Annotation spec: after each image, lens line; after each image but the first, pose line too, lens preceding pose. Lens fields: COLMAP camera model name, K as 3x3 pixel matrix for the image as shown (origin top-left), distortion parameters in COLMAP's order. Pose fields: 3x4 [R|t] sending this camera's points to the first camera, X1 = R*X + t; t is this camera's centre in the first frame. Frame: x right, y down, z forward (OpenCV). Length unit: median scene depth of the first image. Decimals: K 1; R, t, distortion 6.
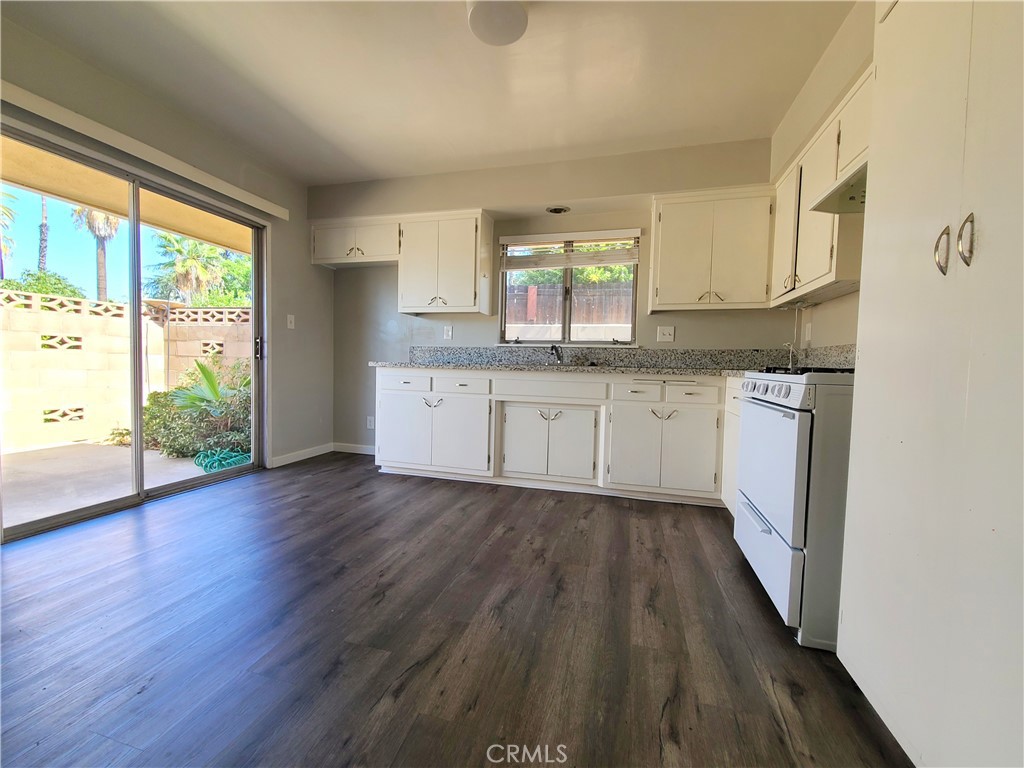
lens RADIAL K [[418.5, 0, 513.4], [0, 418.5, 383.2], [0, 0, 1]] dist [-0.001397, -0.000175]
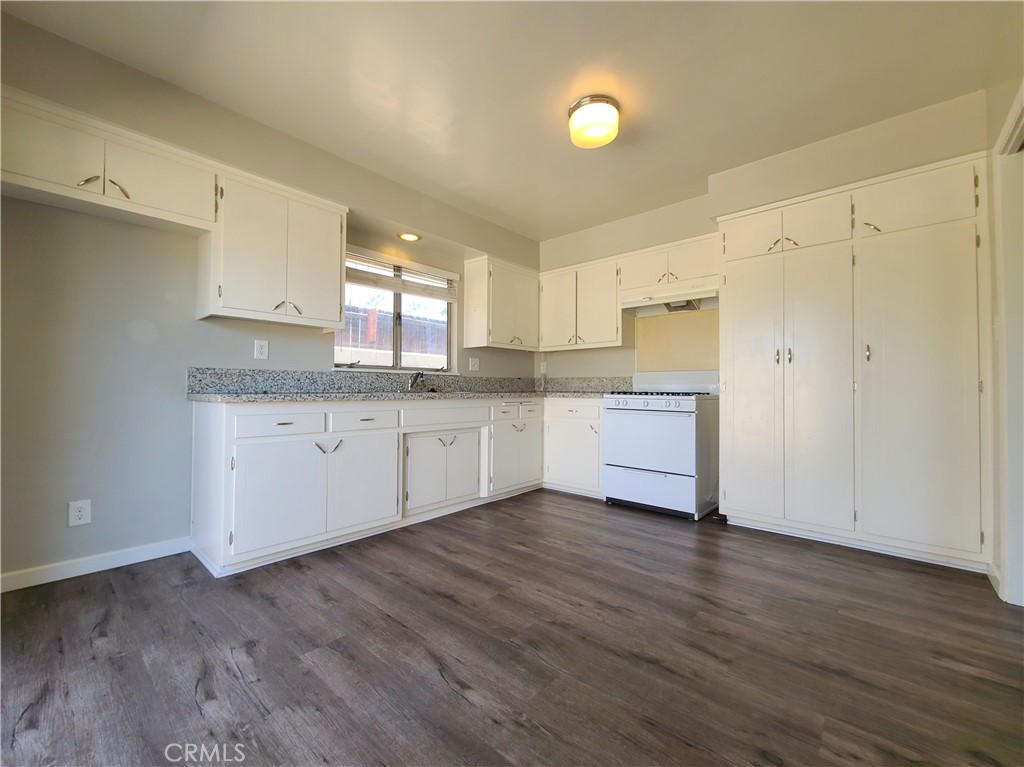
lens RADIAL K [[418.5, 0, 513.4], [0, 418.5, 382.7], [0, 0, 1]] dist [-0.001397, -0.000175]
pose [[0.439895, -0.006030, 0.898029, -0.747775], [0.044827, 0.998878, -0.015250, -0.043487], [-0.896930, 0.046964, 0.439672, 0.384494]]
